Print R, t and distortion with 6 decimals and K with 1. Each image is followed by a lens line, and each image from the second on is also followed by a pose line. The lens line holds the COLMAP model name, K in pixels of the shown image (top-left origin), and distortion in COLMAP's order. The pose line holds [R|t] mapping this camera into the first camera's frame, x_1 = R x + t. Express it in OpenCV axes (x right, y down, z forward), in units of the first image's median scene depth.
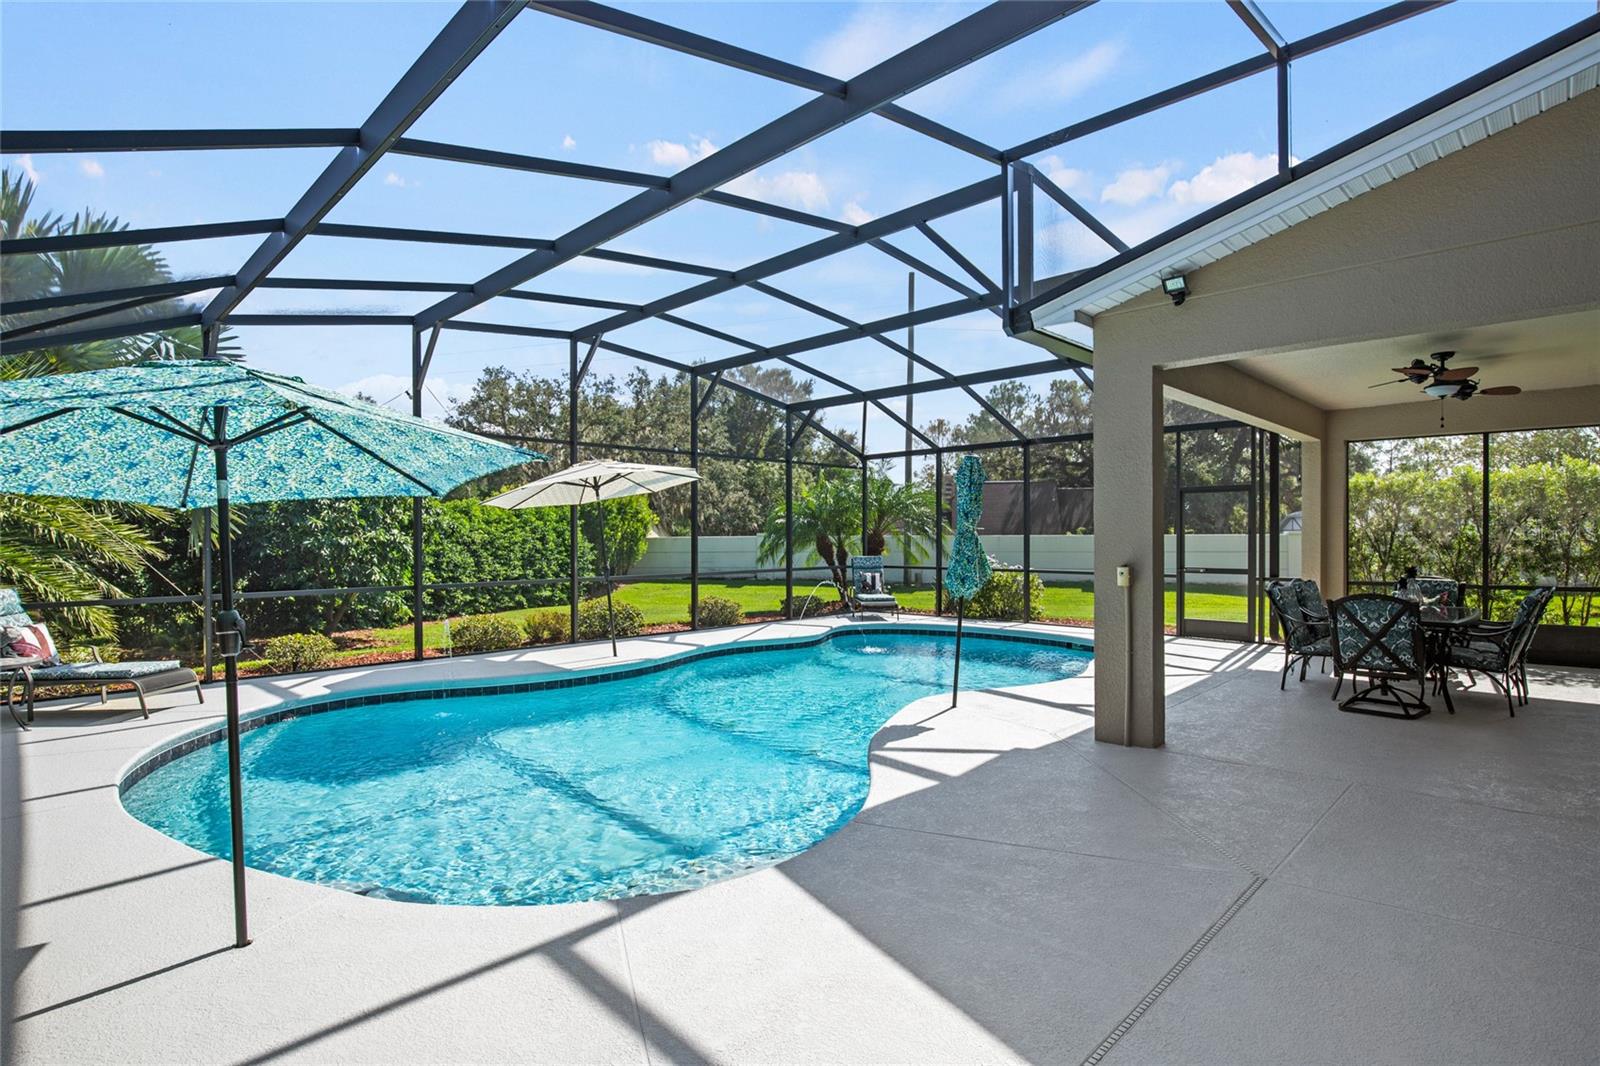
lens RADIAL K [[811.8, 0, 801.8], [0, 811.8, 539.0], [0, 0, 1]] dist [-0.003411, 0.001218]
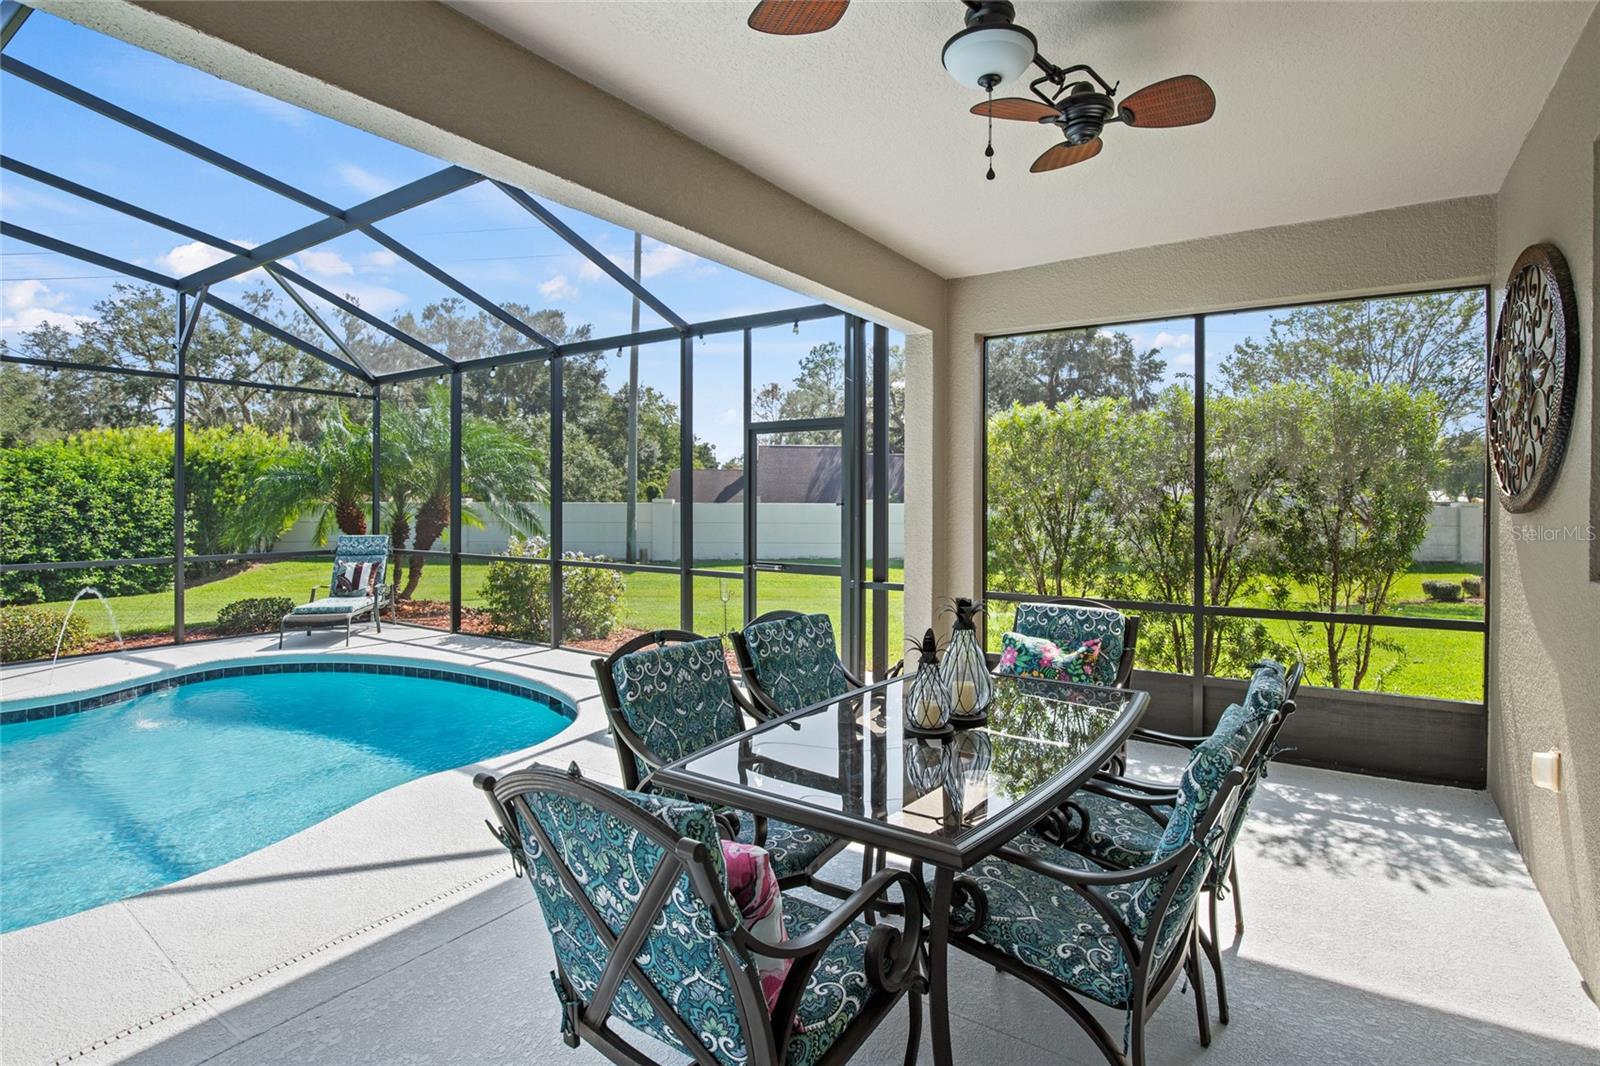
lens RADIAL K [[811.8, 0, 795.4], [0, 811.8, 497.8], [0, 0, 1]] dist [-0.003411, 0.001218]
pose [[0.985956, 0.006915, 0.166863, 0.352324], [-0.005478, 0.999944, -0.009069, -0.004890], [-0.166916, 0.008027, 0.985938, 0.371239]]
